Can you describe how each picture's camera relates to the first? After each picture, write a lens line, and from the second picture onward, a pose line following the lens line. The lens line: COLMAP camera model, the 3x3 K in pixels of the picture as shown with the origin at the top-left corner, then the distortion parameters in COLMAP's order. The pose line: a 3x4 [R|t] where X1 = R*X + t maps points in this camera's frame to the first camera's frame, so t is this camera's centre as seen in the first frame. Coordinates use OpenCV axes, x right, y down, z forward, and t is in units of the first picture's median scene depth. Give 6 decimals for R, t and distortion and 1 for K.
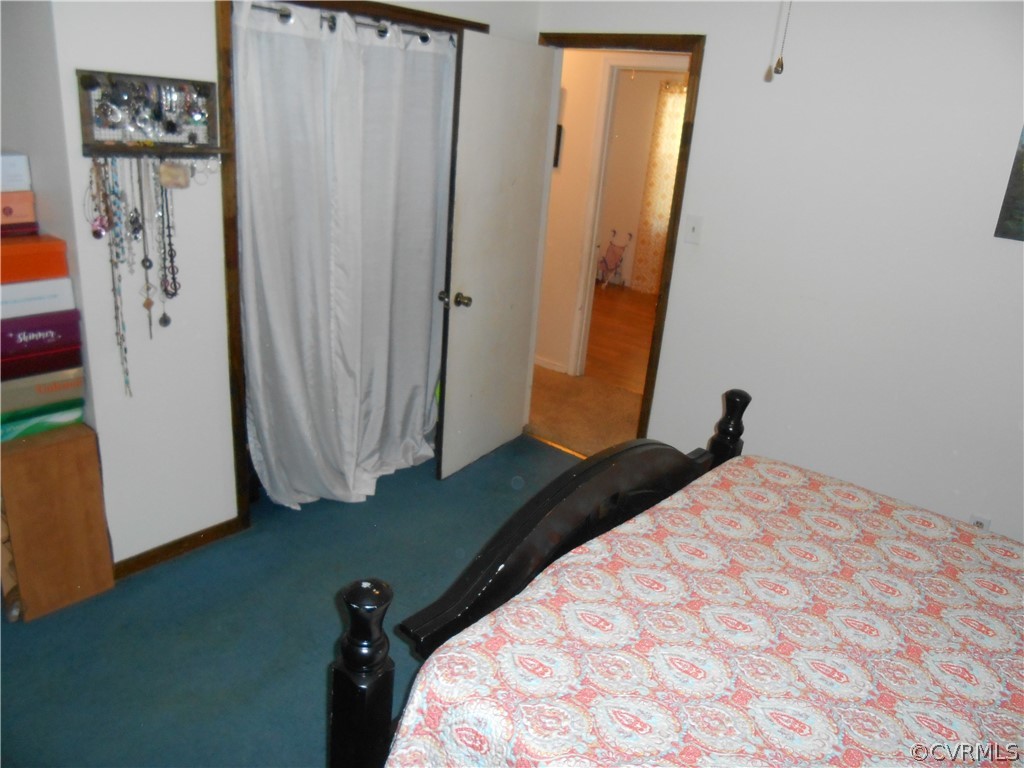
lens RADIAL K [[771.7, 0, 520.9], [0, 771.7, 380.0], [0, 0, 1]] dist [-0.050772, 0.037693]
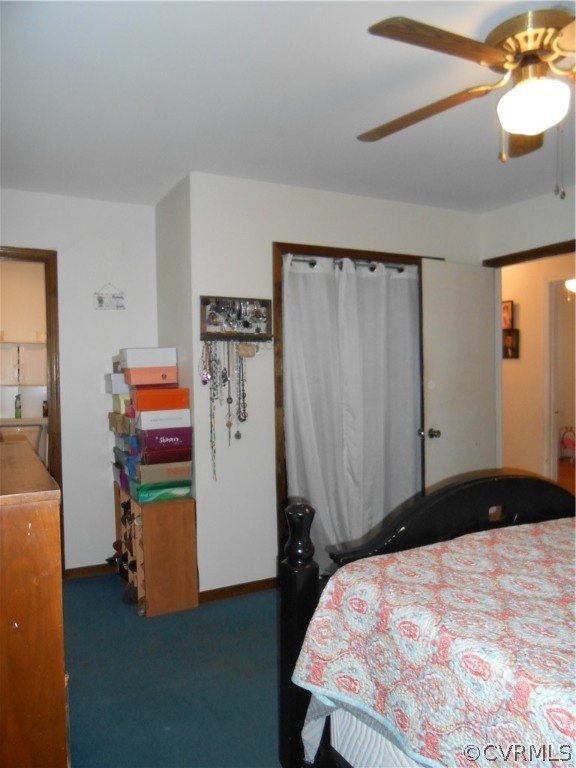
lens RADIAL K [[578.8, 0, 287.2], [0, 578.8, 385.5], [0, 0, 1]] dist [-0.050772, 0.037693]
pose [[0.912374, -0.086428, -0.400130, 0.151780], [-0.046263, 0.949426, -0.310565, 0.213401], [0.406735, 0.301862, 0.862233, -0.080269]]
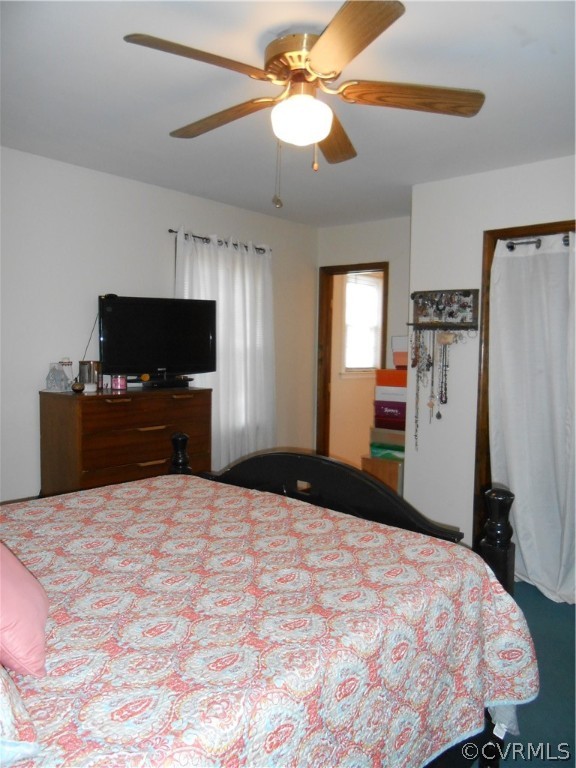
lens RADIAL K [[578.8, 0, 286.7], [0, 578.8, 385.1], [0, 0, 1]] dist [-0.050772, 0.037693]
pose [[-0.032103, -0.019063, -0.999303, 0.974536], [-0.351729, 0.936079, -0.006558, -0.009620], [0.935551, 0.351273, -0.036756, 0.709596]]
